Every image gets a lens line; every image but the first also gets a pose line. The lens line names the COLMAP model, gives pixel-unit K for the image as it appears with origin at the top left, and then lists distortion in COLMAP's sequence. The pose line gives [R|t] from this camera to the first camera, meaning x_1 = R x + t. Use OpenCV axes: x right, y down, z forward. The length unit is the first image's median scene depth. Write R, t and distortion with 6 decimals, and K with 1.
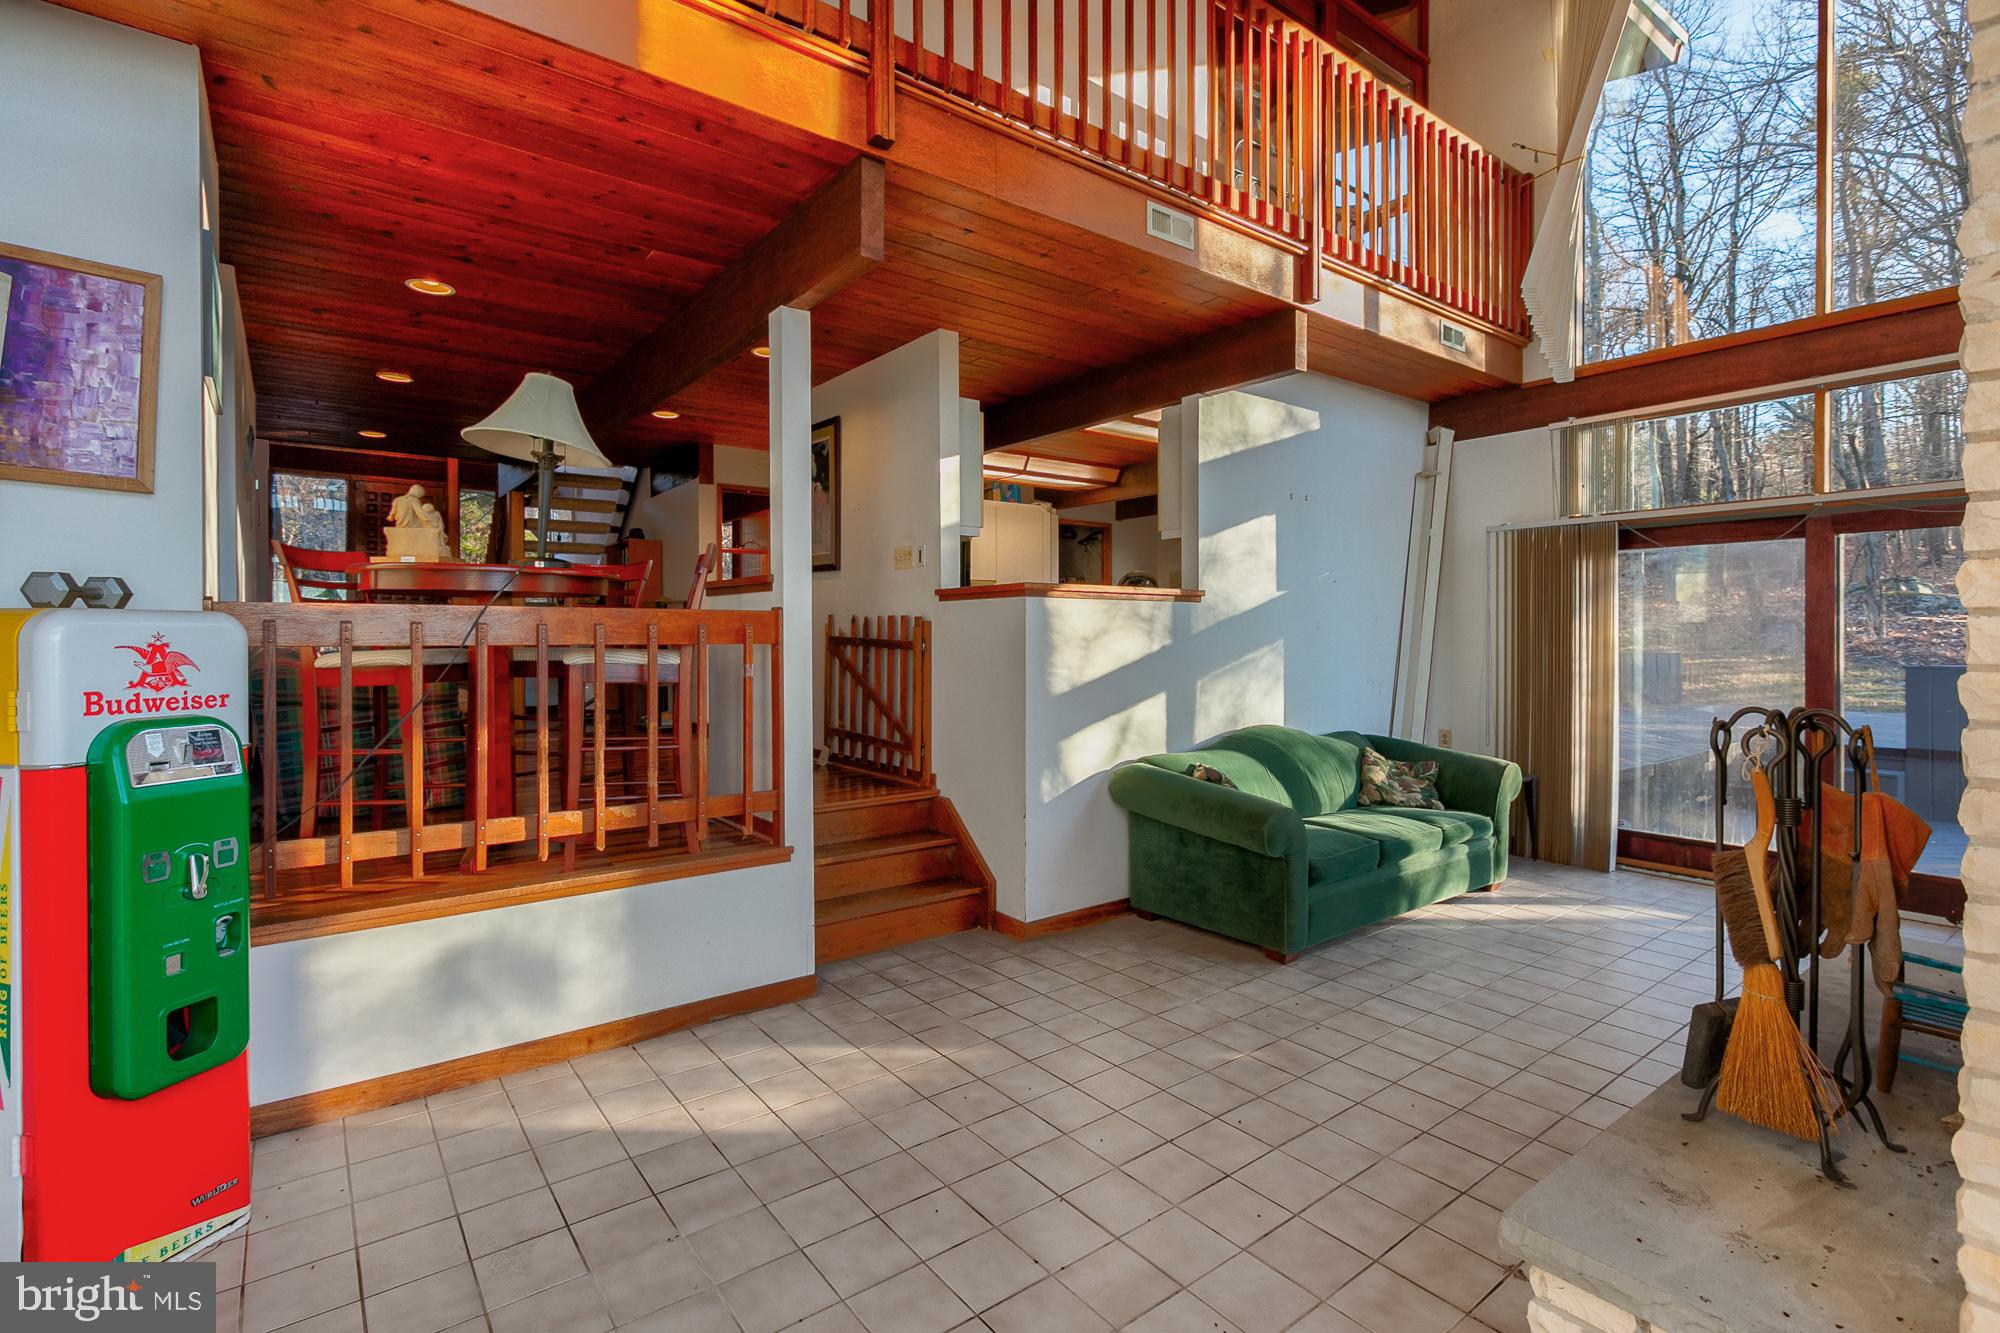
lens RADIAL K [[918.0, 0, 954.9], [0, 918.0, 643.7], [0, 0, 1]] dist [0.000729, 0.000006]
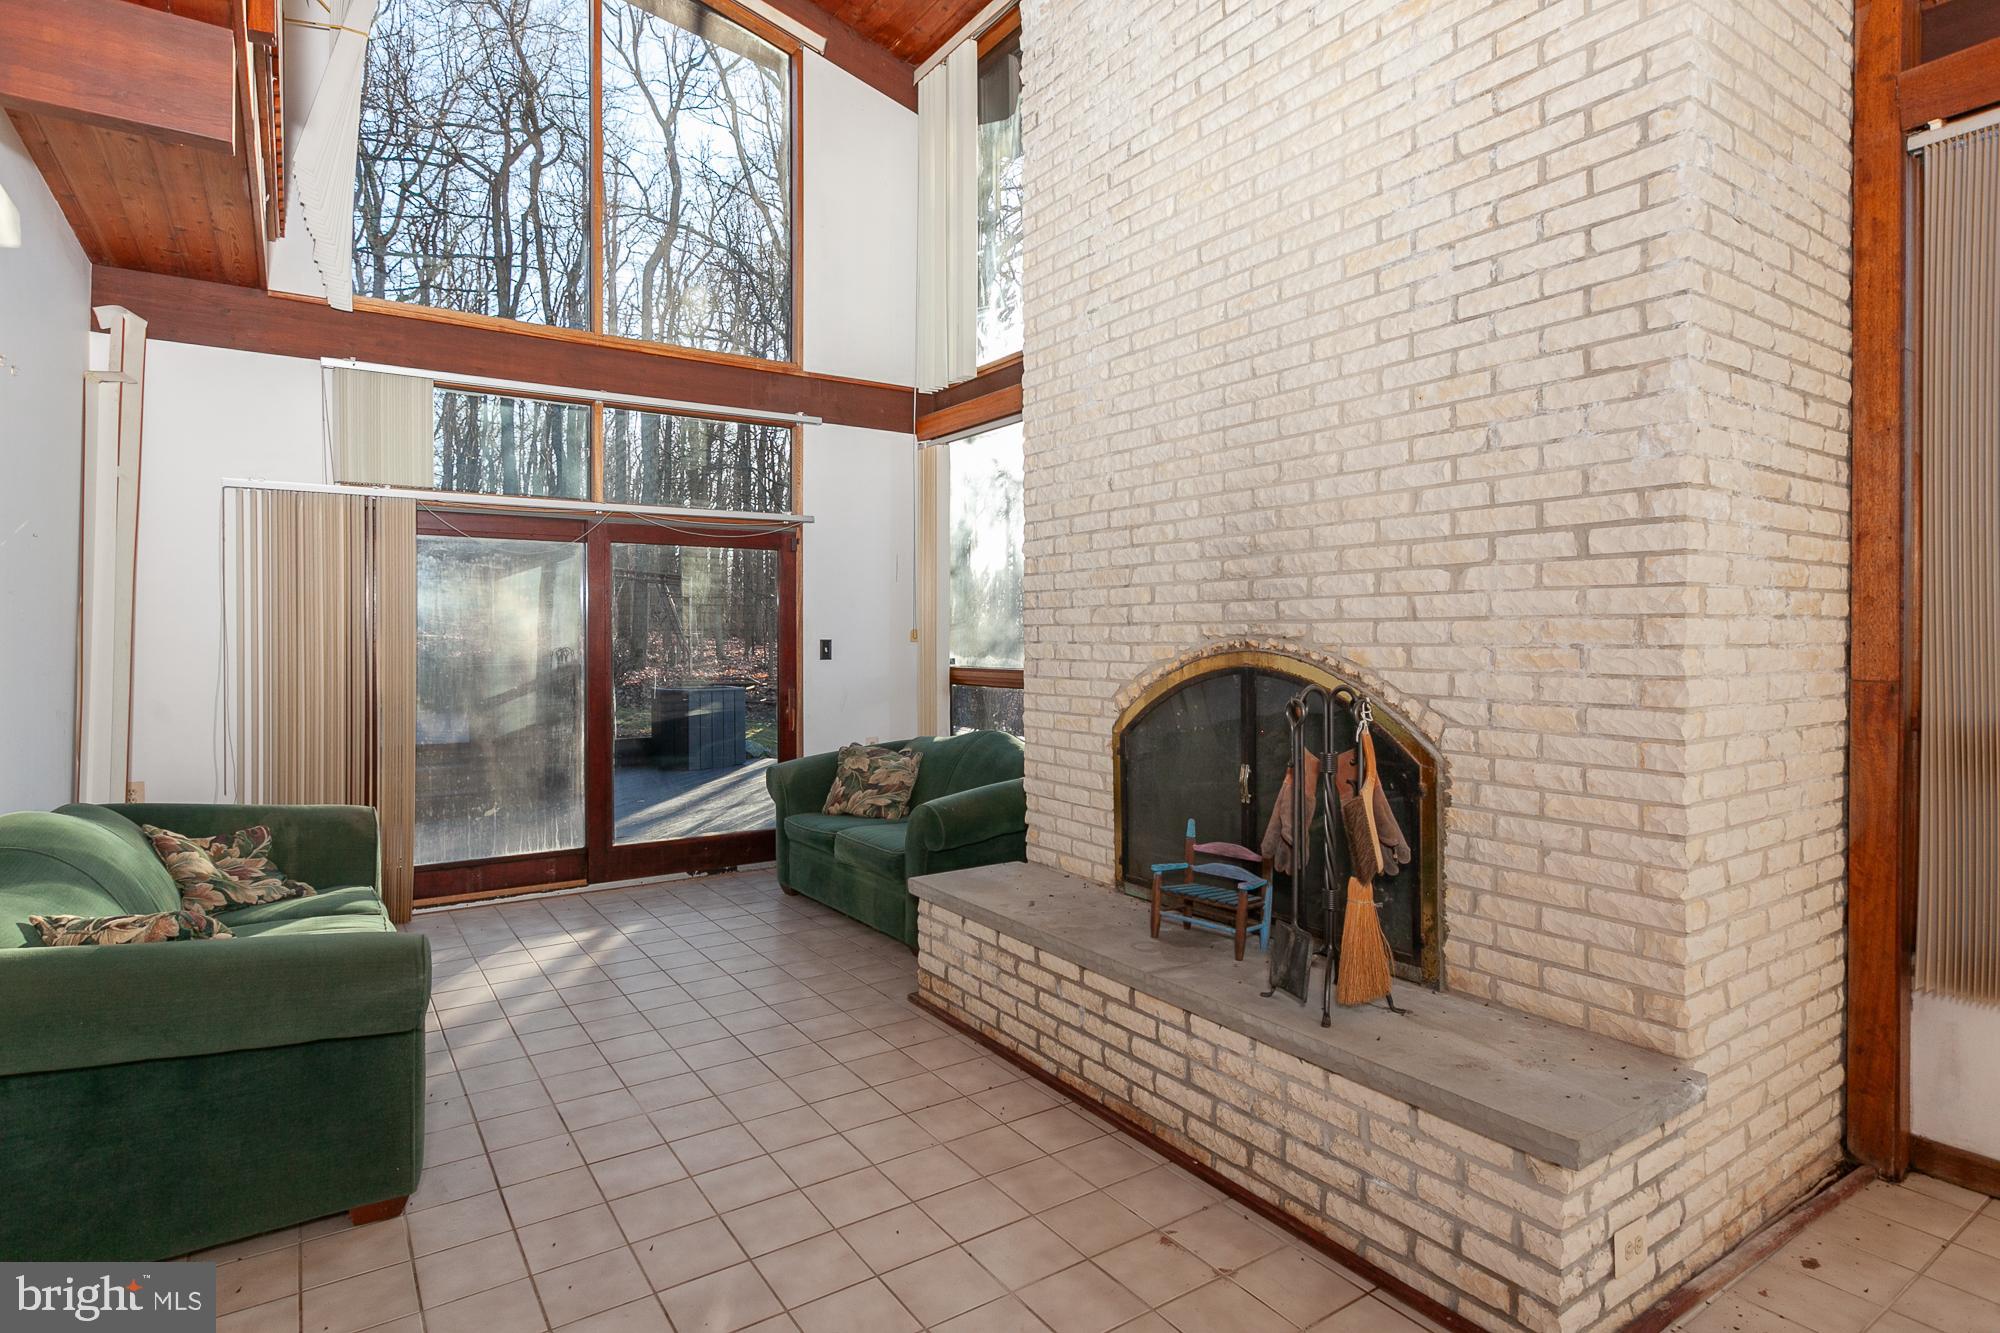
lens RADIAL K [[1001.7, 0, 995.2], [0, 1001.7, 642.9], [0, 0, 1]] dist [0.001368, 0.000206]
pose [[0.028091, -0.000402, 0.999605, -0.272144], [0.004764, 0.999989, 0.000268, -0.000826], [-0.999594, 0.004755, 0.028093, 0.679913]]
